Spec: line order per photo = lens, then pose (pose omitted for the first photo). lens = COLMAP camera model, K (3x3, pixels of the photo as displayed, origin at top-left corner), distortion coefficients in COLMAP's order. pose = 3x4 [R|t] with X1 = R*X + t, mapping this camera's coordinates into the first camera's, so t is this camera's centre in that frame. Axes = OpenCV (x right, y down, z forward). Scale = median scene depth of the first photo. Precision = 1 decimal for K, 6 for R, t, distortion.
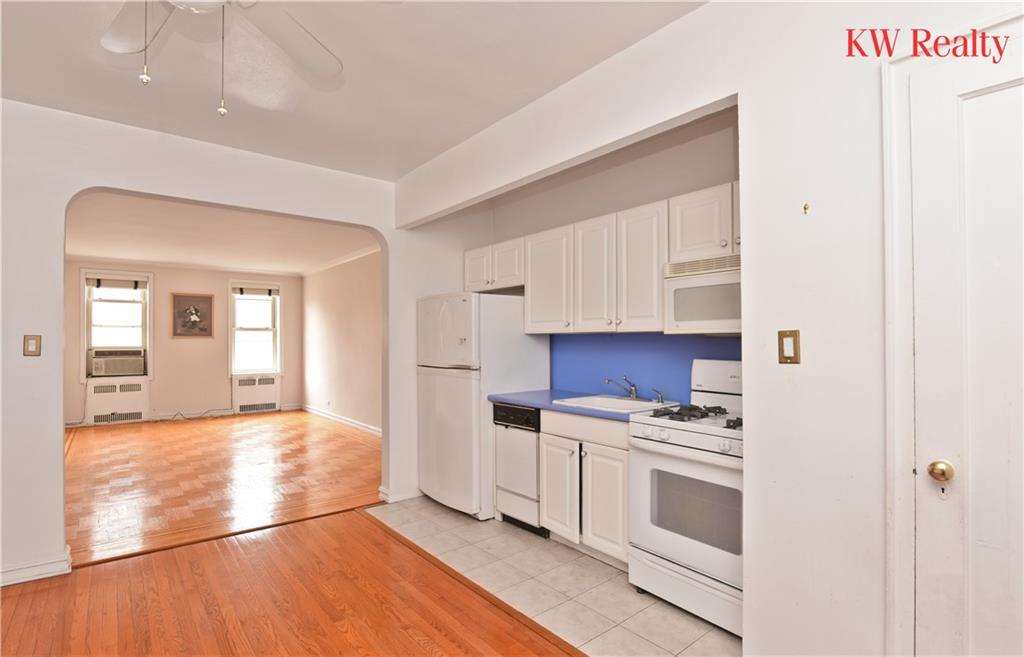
lens RADIAL K [[497.1, 0, 510.1], [0, 497.1, 333.6], [0, 0, 1]] dist [-0.004651, -0.000428]
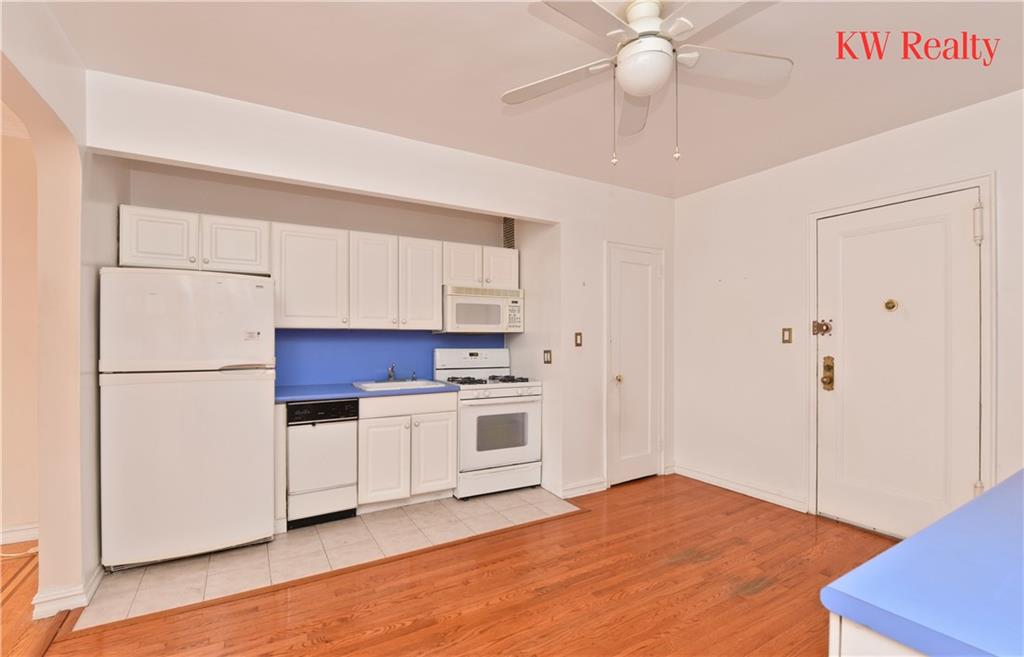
lens RADIAL K [[450.1, 0, 511.1], [0, 450.1, 337.7], [0, 0, 1]] dist [-0.011164, -0.001425]
pose [[0.141993, 0.004420, 0.989858, -0.930219], [-0.018201, 0.999833, -0.001854, 0.016301], [-0.989700, -0.017753, 0.142050, 0.572512]]
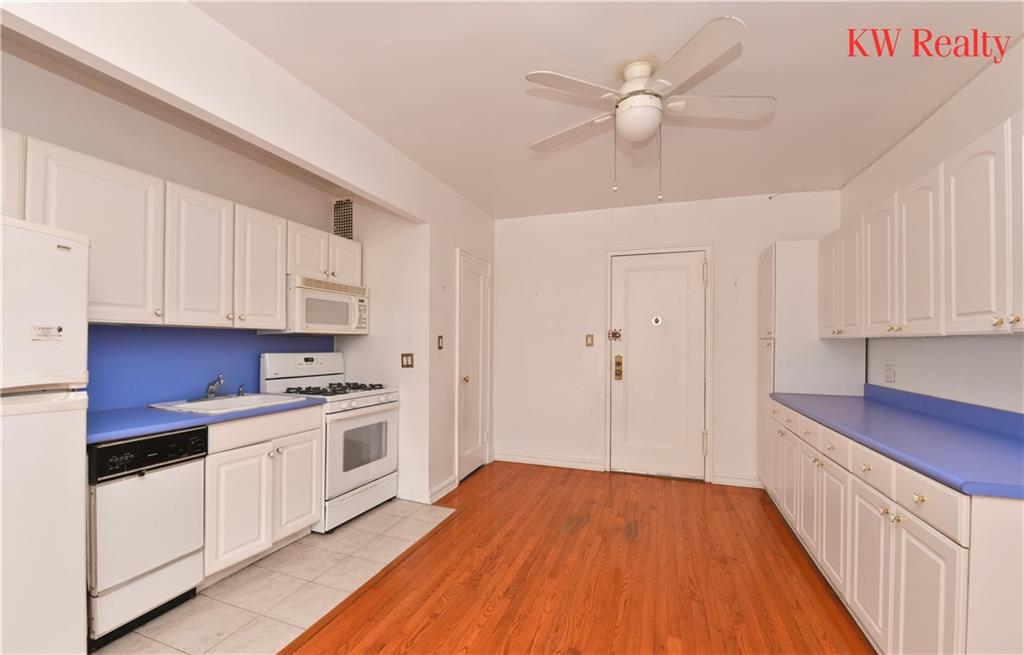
lens RADIAL K [[426.5, 0, 512.7], [0, 426.5, 339.9], [0, 0, 1]] dist [-0.016137, -0.001346]
pose [[-0.523295, 0.004663, 0.852139, -0.788904], [-0.020087, 0.999640, -0.017805, 0.024951], [-0.851915, -0.026434, -0.523013, 1.010486]]
